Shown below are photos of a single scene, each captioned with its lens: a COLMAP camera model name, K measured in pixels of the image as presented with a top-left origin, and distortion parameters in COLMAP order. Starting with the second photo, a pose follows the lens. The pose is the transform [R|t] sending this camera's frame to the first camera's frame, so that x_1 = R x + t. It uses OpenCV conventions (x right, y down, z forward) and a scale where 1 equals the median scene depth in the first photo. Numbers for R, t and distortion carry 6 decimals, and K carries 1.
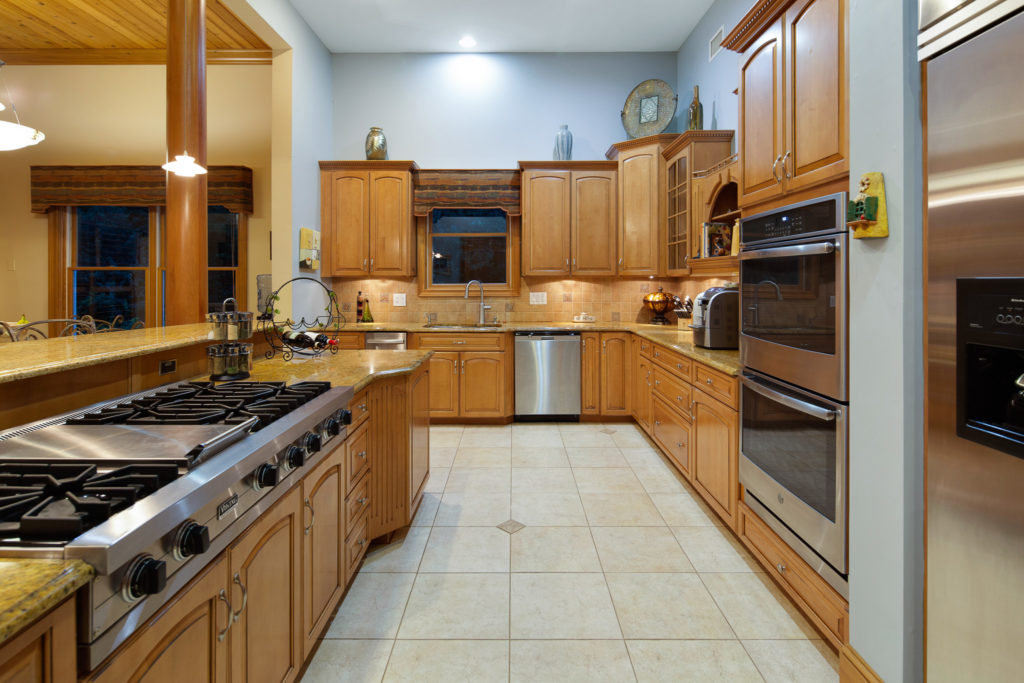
lens RADIAL K [[509.5, 0, 518.5], [0, 509.5, 279.9], [0, 0, 1]] dist [0.007200, -0.003642]
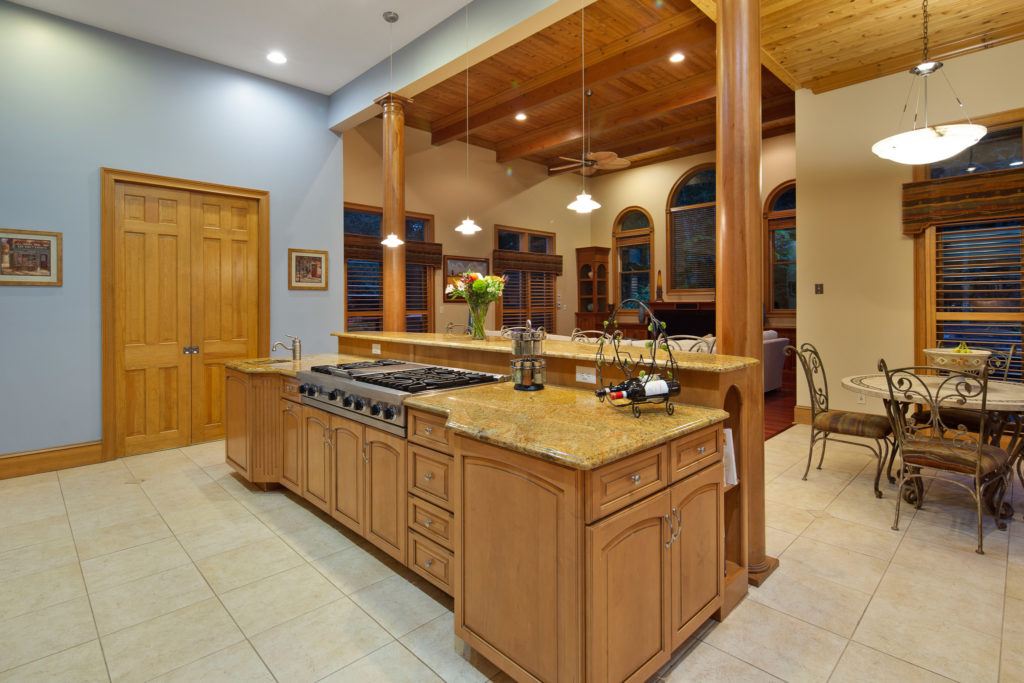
lens RADIAL K [[509.5, 0, 511.1], [0, 509.5, 309.0], [0, 0, 1]] dist [0.007200, -0.003642]
pose [[-0.722514, 0.011472, -0.691261, 0.131899], [0.004684, 0.999921, 0.011698, -0.001104], [0.691340, 0.005214, -0.722511, 0.899948]]
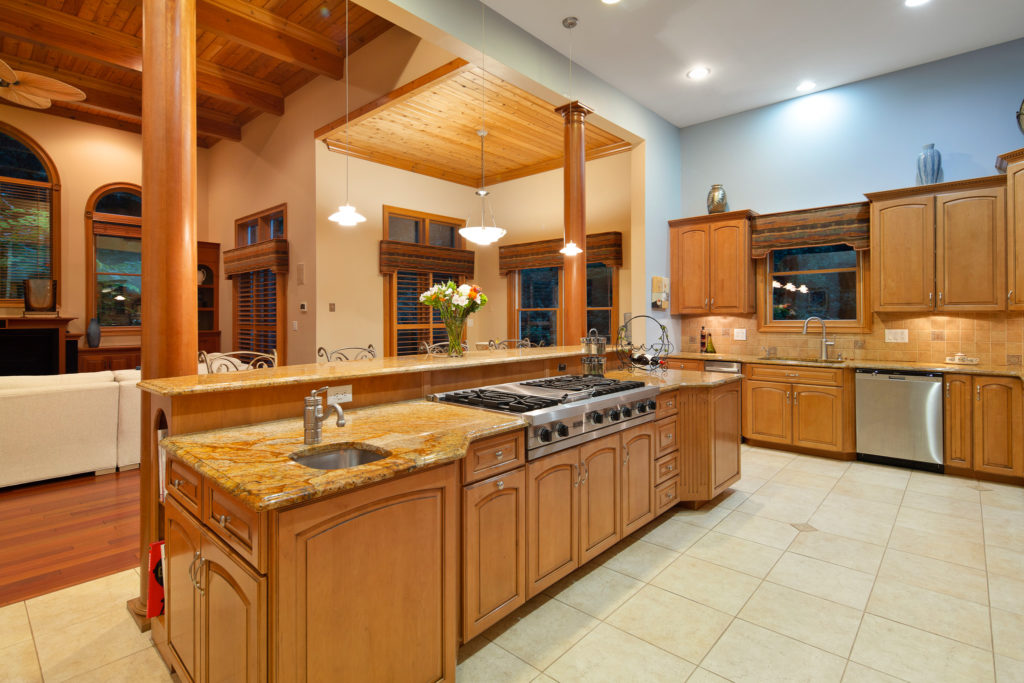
lens RADIAL K [[509.5, 0, 500.2], [0, 509.5, 315.9], [0, 0, 1]] dist [0.007200, -0.003642]
pose [[0.731117, -0.003834, -0.682242, 0.167332], [0.004068, 0.999991, -0.001259, -0.002278], [0.682240, -0.001855, 0.731126, -0.200483]]
